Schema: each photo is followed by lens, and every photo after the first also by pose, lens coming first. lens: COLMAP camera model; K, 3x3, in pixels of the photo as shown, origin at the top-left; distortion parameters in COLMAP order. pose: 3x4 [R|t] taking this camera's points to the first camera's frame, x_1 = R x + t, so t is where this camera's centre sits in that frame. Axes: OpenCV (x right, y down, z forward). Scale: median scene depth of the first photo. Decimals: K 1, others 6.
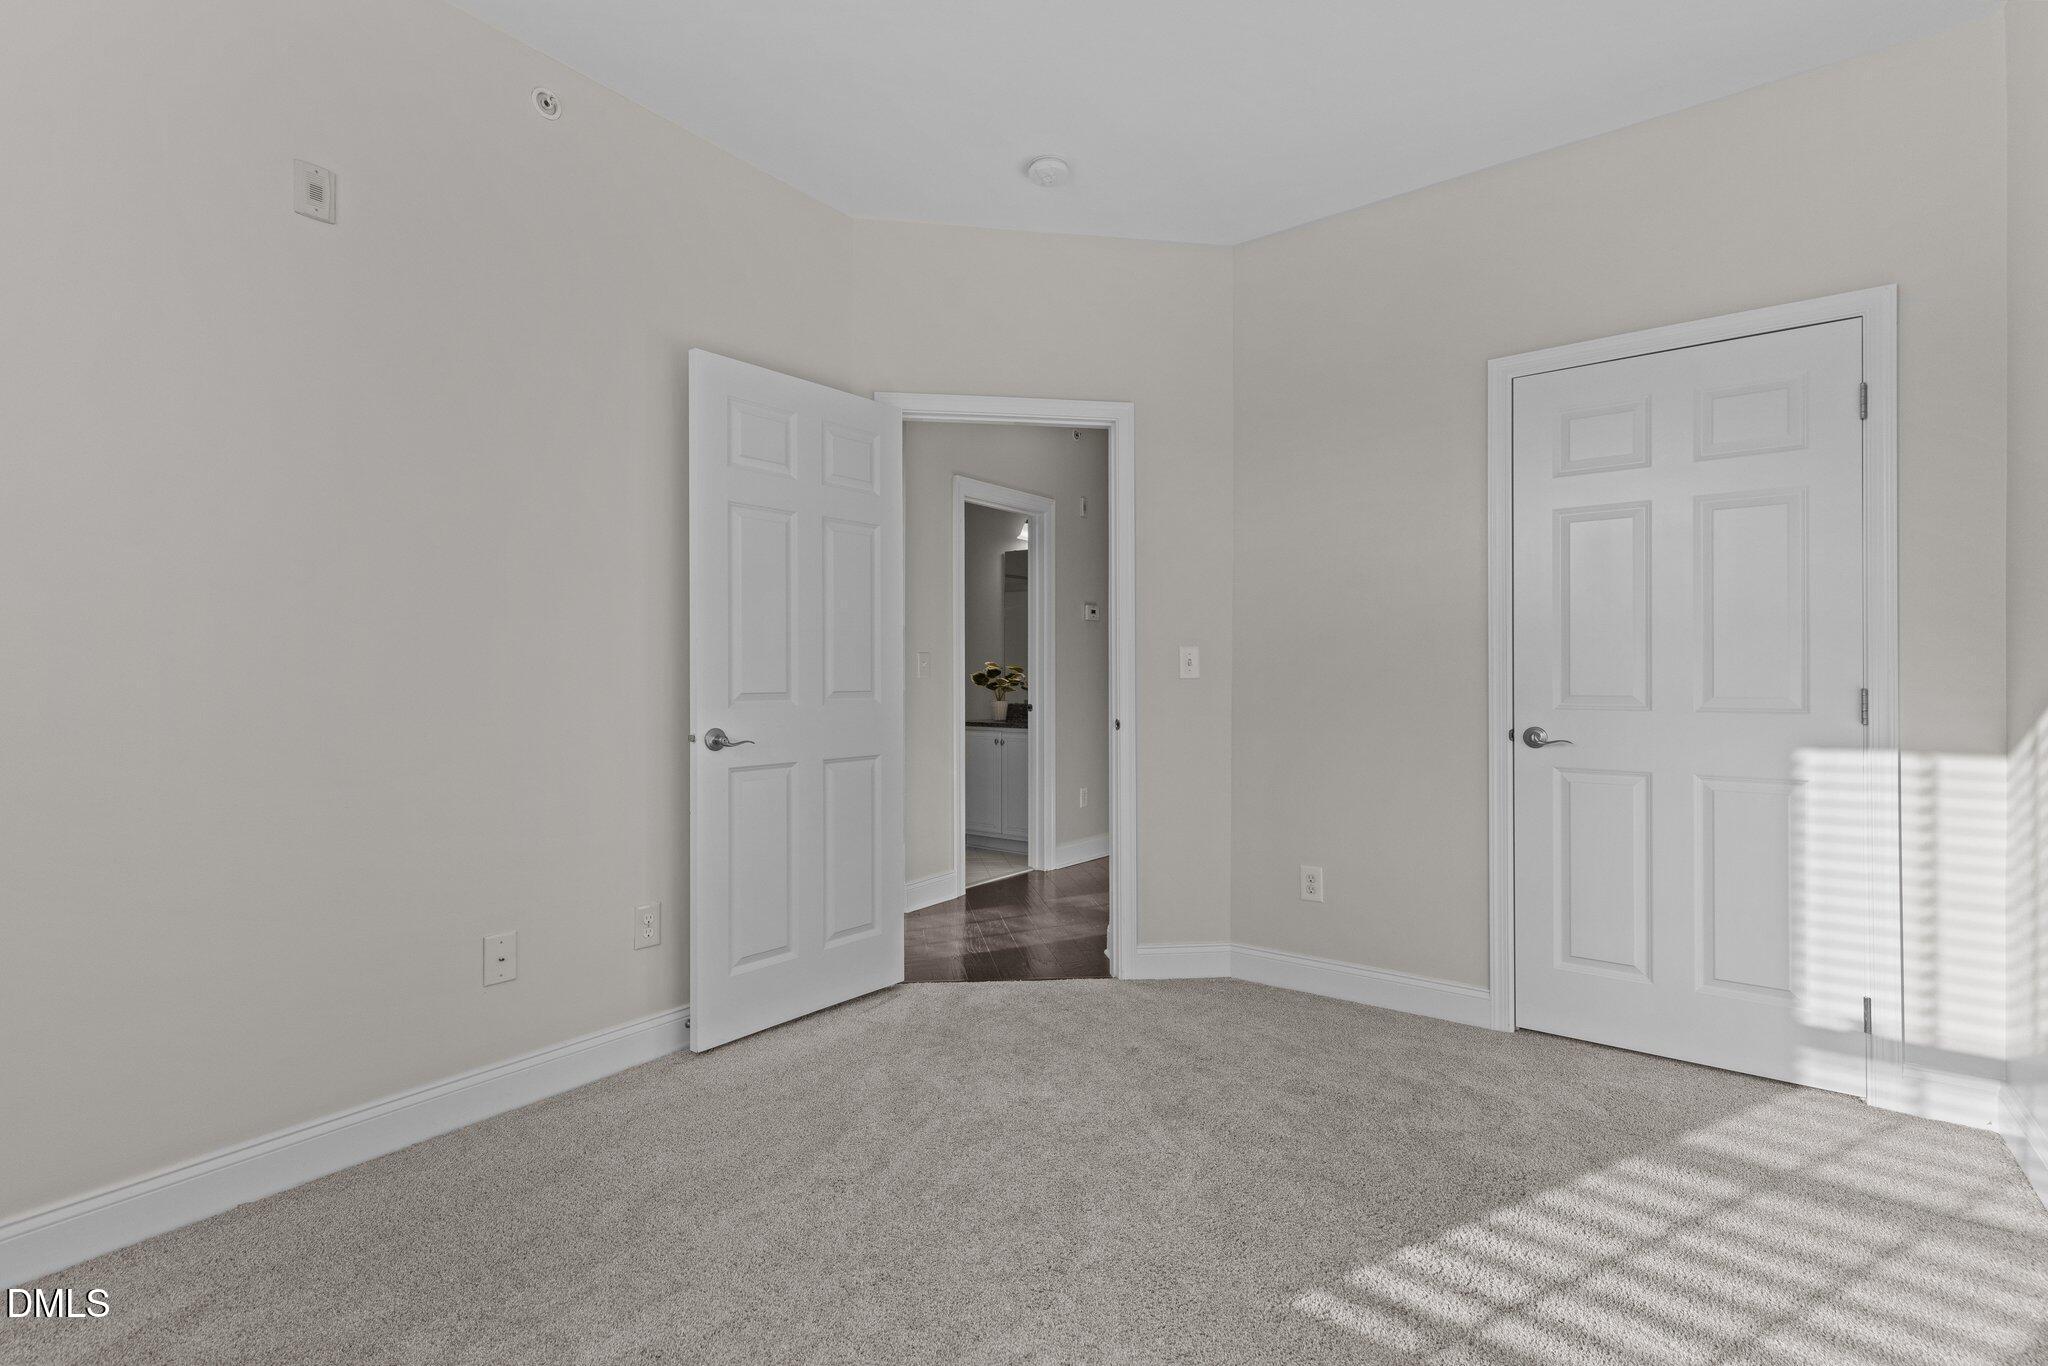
lens RADIAL K [[934.7, 0, 1019.9], [0, 934.7, 676.5], [0, 0, 1]] dist [0.012521, 0.000426]
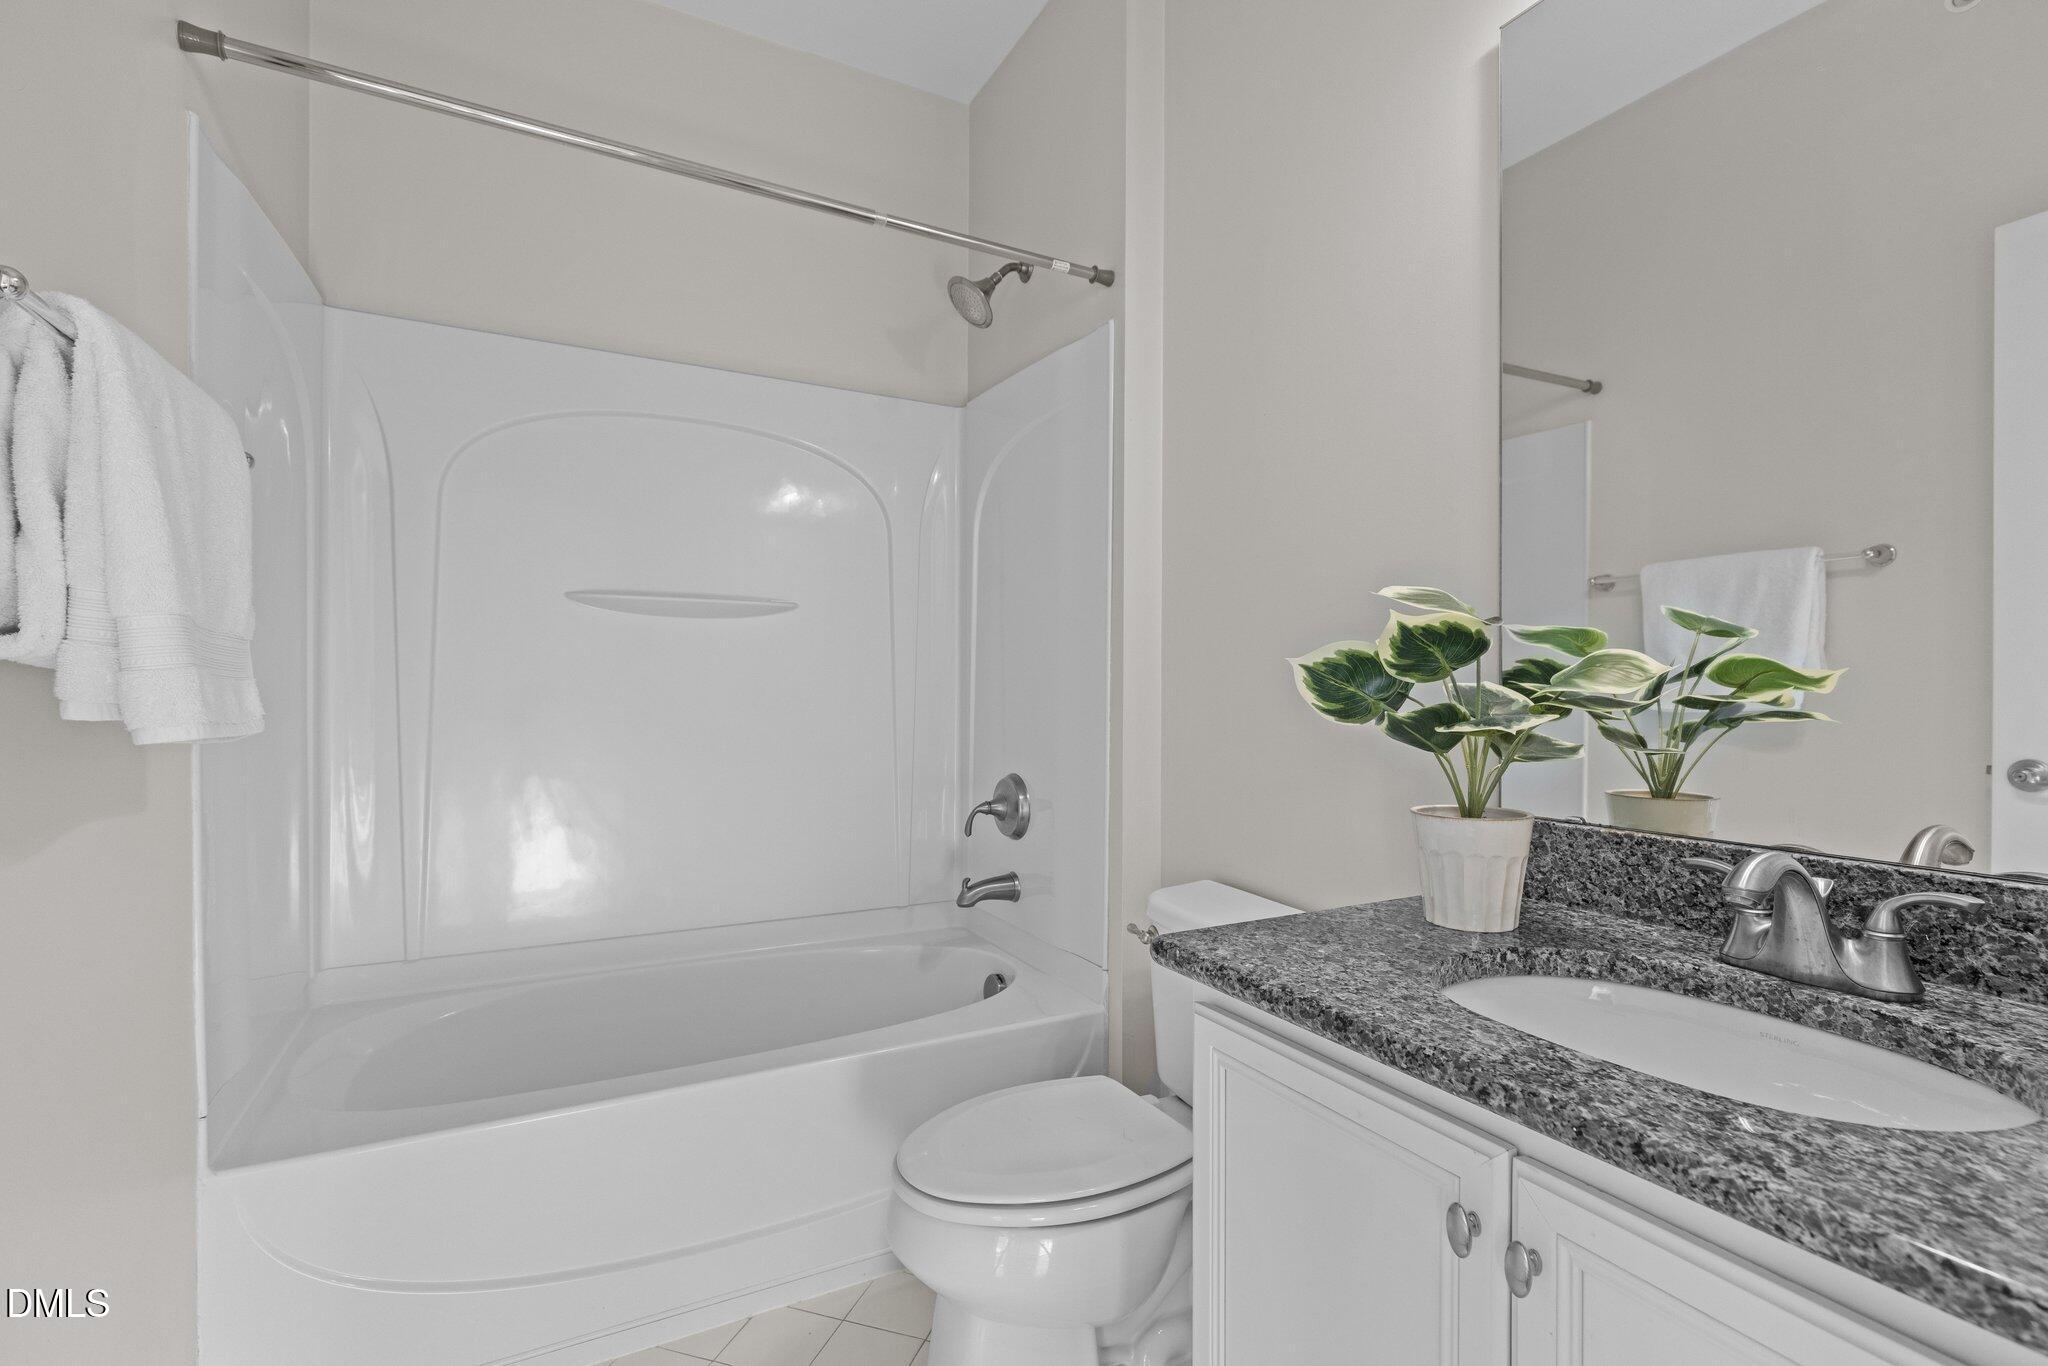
lens RADIAL K [[934.7, 0, 1019.9], [0, 934.7, 676.5], [0, 0, 1]] dist [0.012521, 0.000426]
pose [[0.902080, 0.004938, -0.431542, -0.023040], [-0.007324, 0.999966, -0.003869, 0.002140], [0.431508, 0.006651, 0.902085, 0.811762]]
